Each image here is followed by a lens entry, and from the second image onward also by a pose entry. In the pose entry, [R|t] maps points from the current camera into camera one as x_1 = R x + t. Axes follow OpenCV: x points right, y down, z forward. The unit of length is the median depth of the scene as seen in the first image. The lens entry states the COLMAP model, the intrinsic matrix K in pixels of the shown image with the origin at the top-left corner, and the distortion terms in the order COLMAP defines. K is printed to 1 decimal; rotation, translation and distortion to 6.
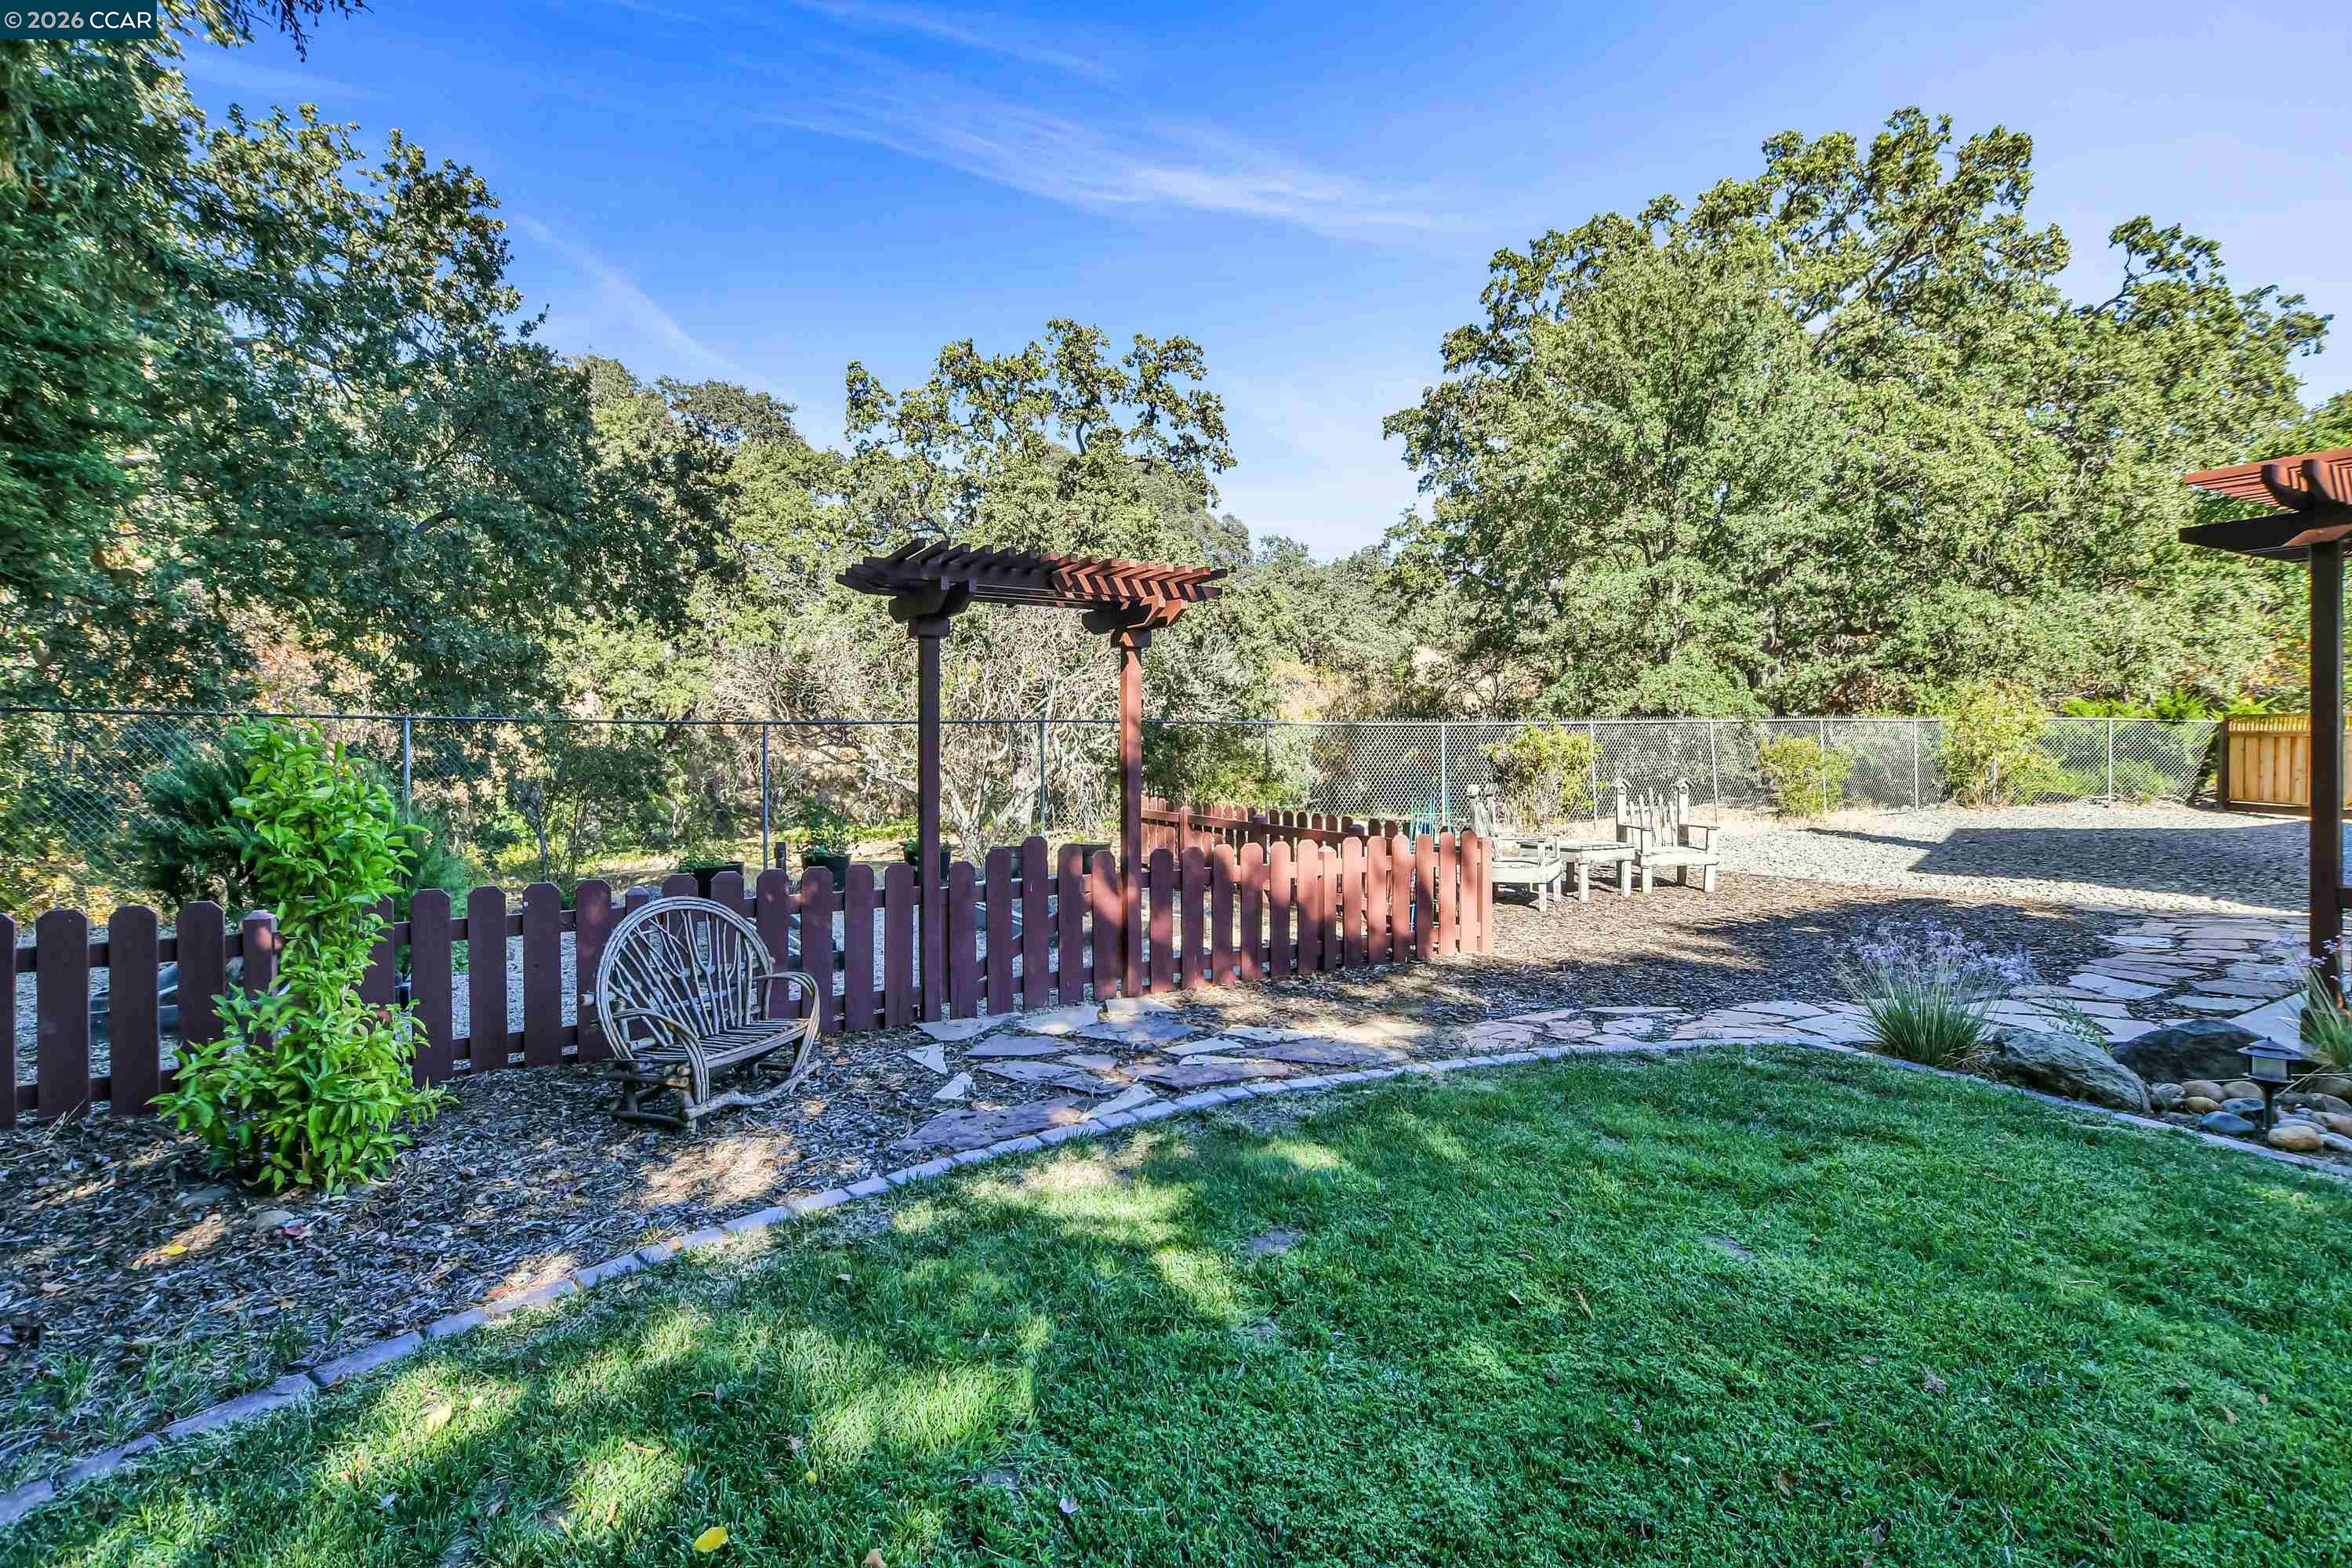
lens RADIAL K [[1057.1, 0, 1155.2], [0, 1057.1, 745.1], [0, 0, 1]] dist [-0.036178, 0.009791]
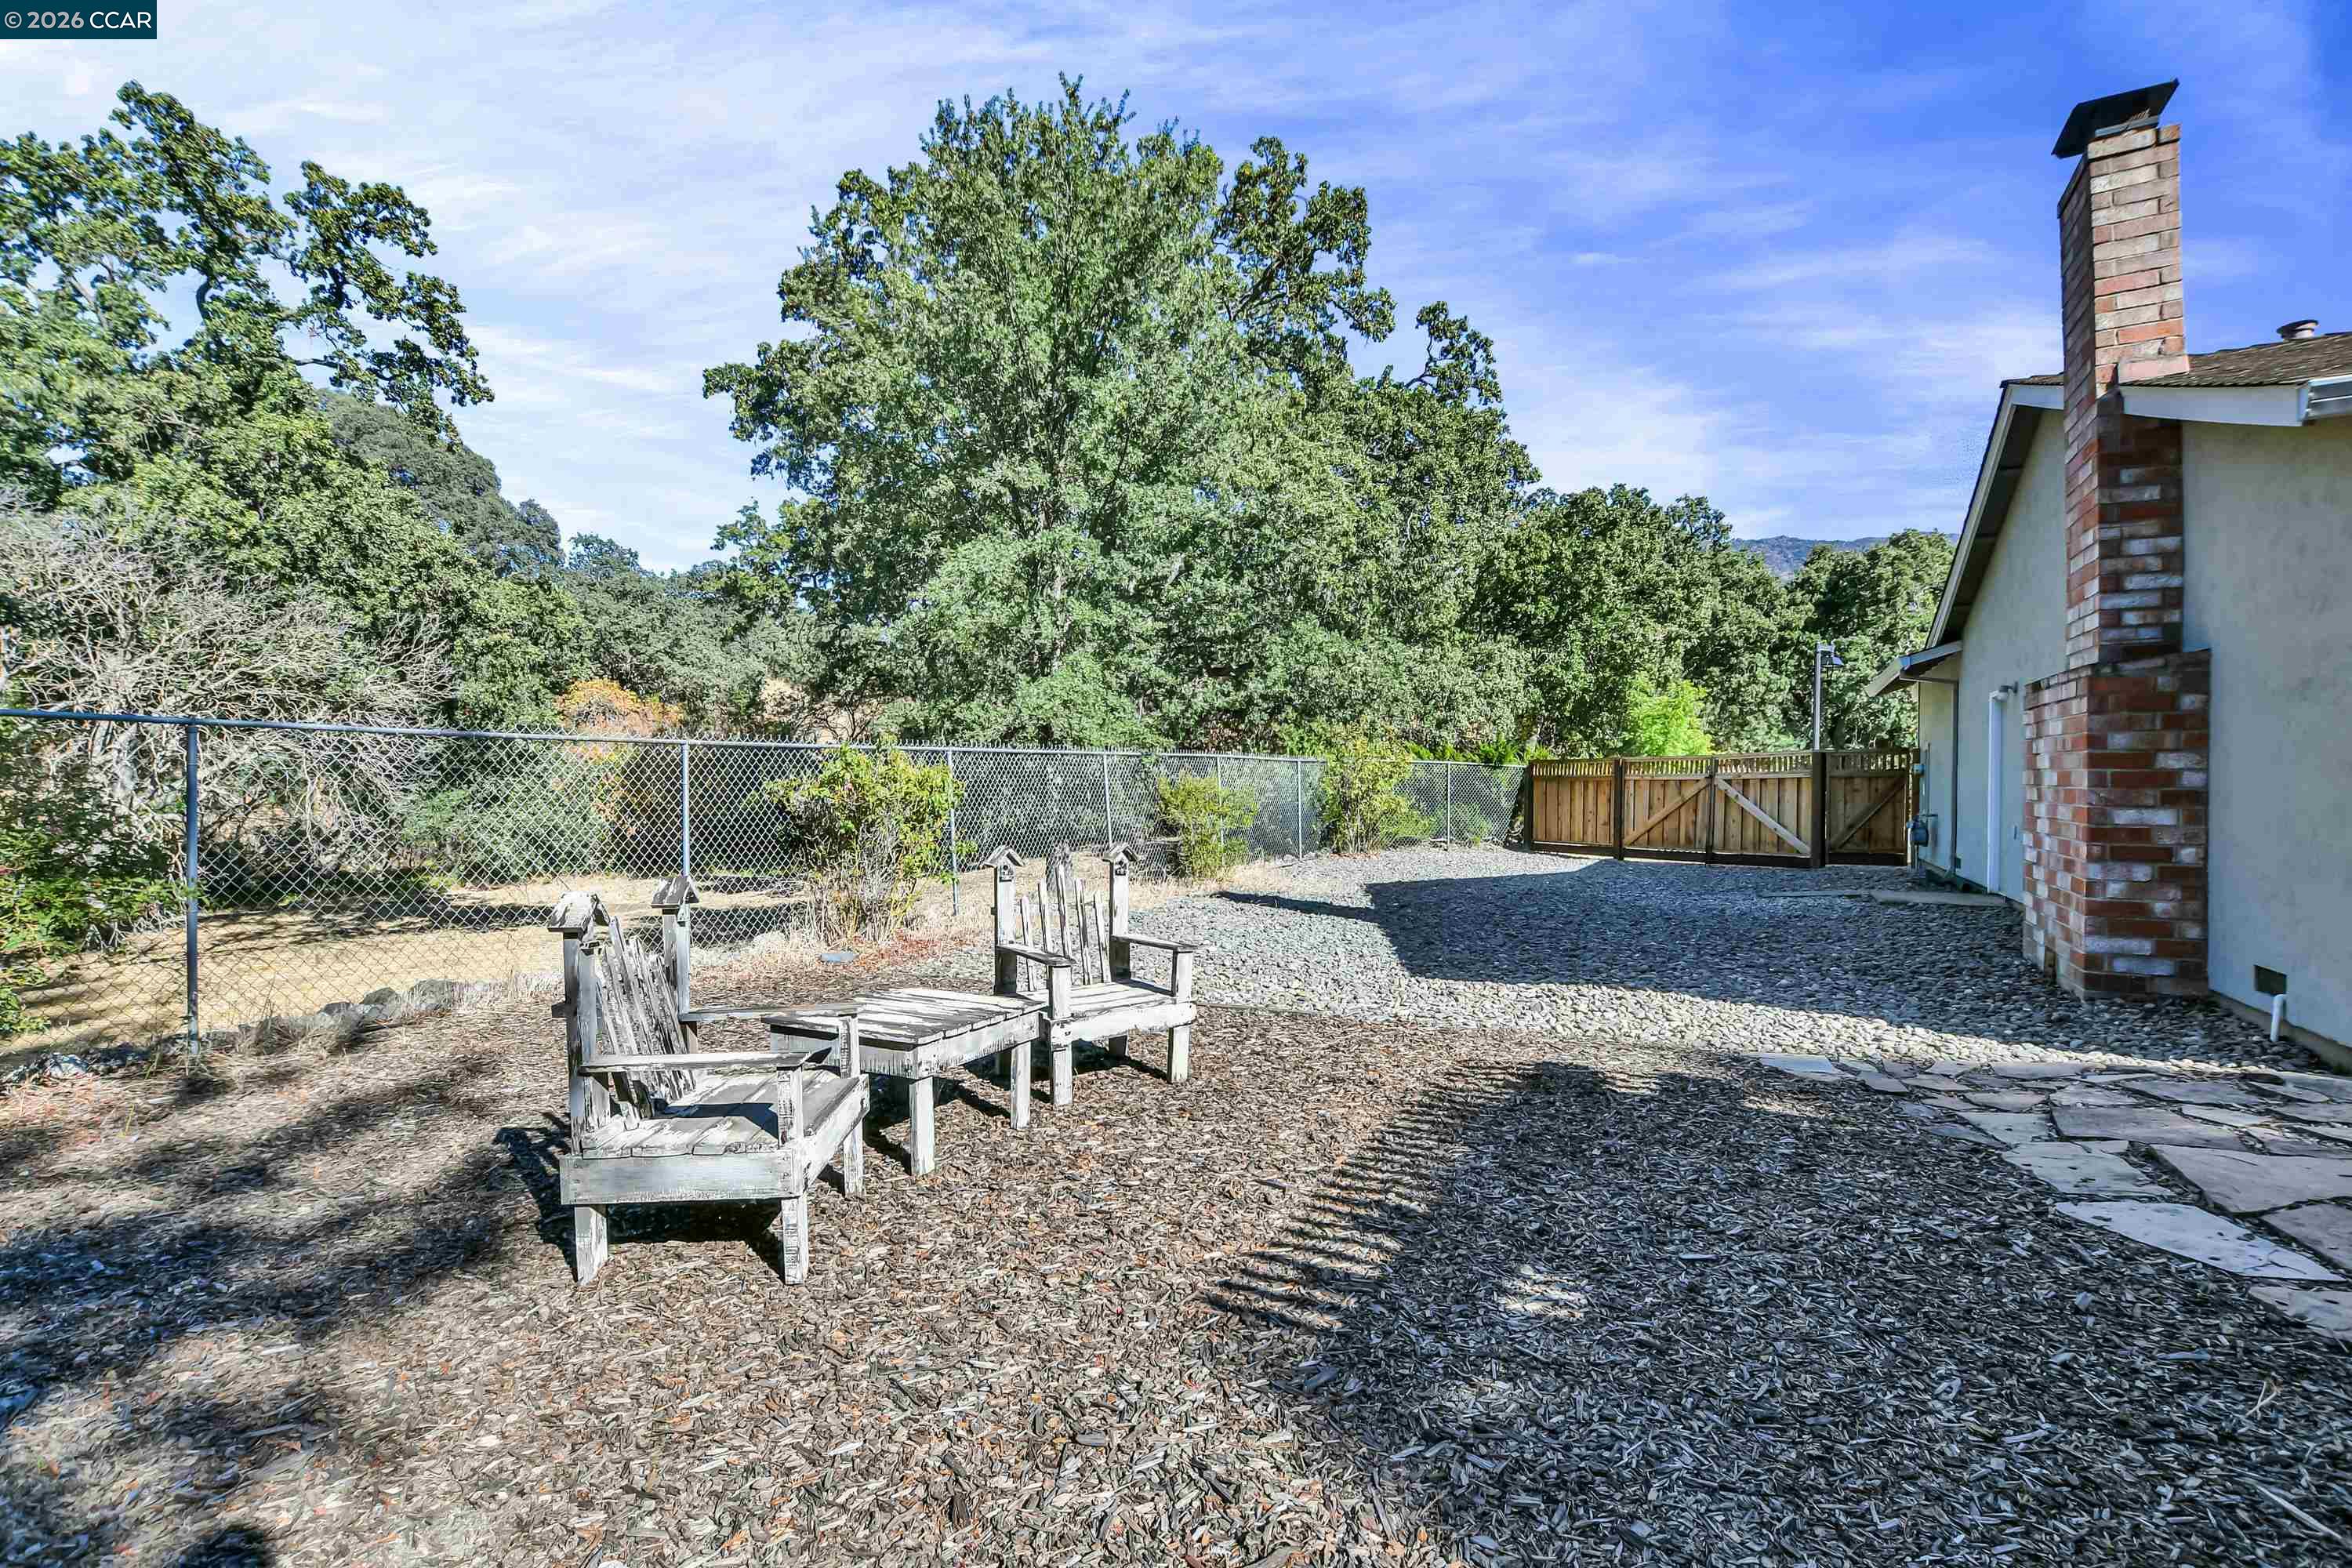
lens RADIAL K [[1058.9, 0, 1170.5], [0, 1058.9, 782.0], [0, 0, 1]] dist [-0.011745, -0.000046]
pose [[0.827932, 0.007027, 0.560785, 0.089824], [-0.002953, 0.999962, -0.008170, 0.002278], [-0.560821, 0.005108, 0.827921, 0.213493]]
